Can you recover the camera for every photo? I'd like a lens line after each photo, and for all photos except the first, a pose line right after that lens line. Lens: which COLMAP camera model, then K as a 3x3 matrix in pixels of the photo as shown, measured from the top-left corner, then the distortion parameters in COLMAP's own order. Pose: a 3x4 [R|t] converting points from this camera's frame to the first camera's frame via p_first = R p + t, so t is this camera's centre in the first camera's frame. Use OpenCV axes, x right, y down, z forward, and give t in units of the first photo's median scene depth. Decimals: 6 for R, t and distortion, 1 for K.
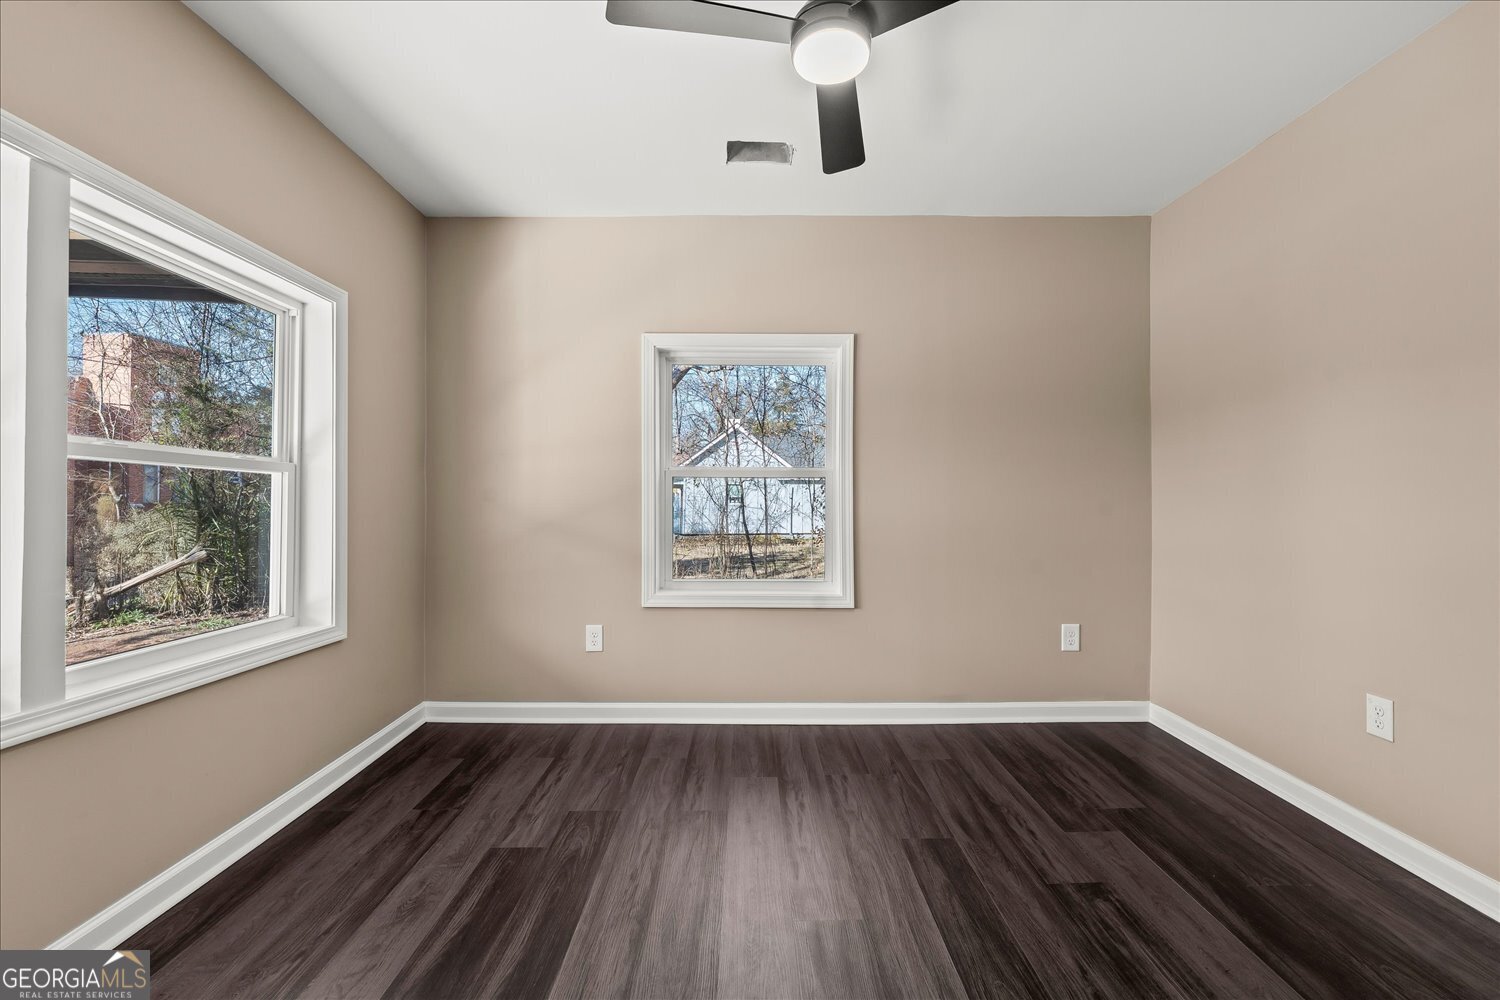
lens RADIAL K [[613.9, 0, 756.4], [0, 613.9, 500.1], [0, 0, 1]] dist [0.001930, -0.000435]
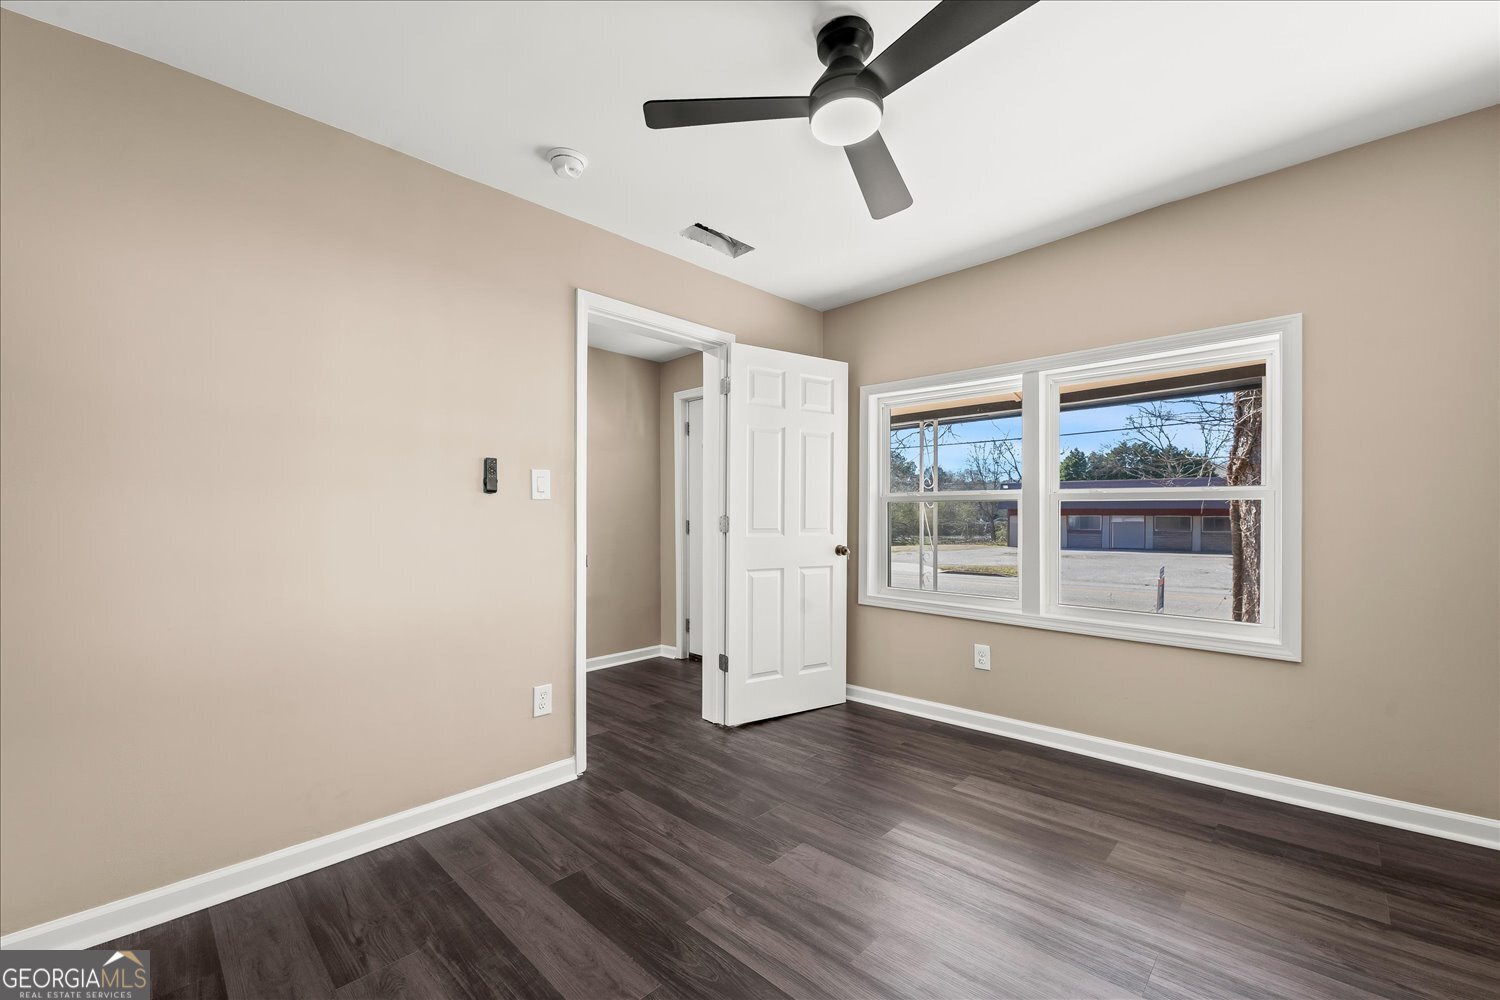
lens RADIAL K [[613.9, 0, 751.3], [0, 613.9, 507.7], [0, 0, 1]] dist [0.001930, -0.000435]
pose [[-0.697385, -0.000266, -0.716697, 0.741009], [0.007438, 0.999943, -0.007609, -0.025833], [0.716658, -0.010637, -0.697343, 1.184985]]
